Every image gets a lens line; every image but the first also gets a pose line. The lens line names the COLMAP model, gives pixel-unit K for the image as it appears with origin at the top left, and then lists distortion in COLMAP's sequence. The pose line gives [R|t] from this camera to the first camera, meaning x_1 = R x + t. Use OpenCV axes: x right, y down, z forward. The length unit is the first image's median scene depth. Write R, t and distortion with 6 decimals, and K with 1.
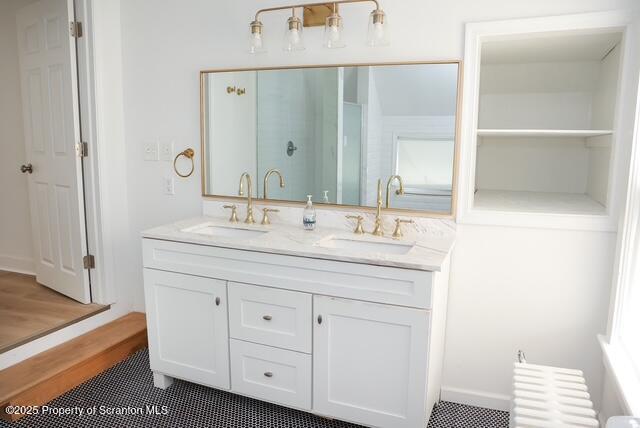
lens RADIAL K [[458.1, 0, 319.9], [0, 458.1, 230.6], [0, 0, 1]] dist [-0.055327, 0.000215]
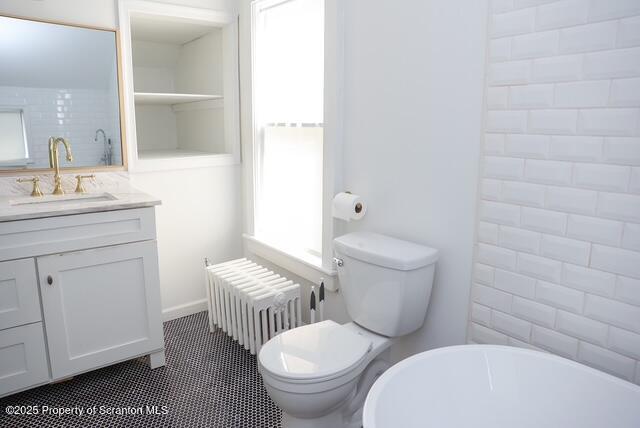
lens RADIAL K [[445.2, 0, 320.0], [0, 445.2, 214.0], [0, 0, 1]] dist [-0.001152, 0.000842]
pose [[0.502583, -0.179212, 0.845750, -0.470897], [0.169823, 0.979684, 0.106675, 0.051169], [-0.847685, 0.090015, 0.522807, 0.006798]]
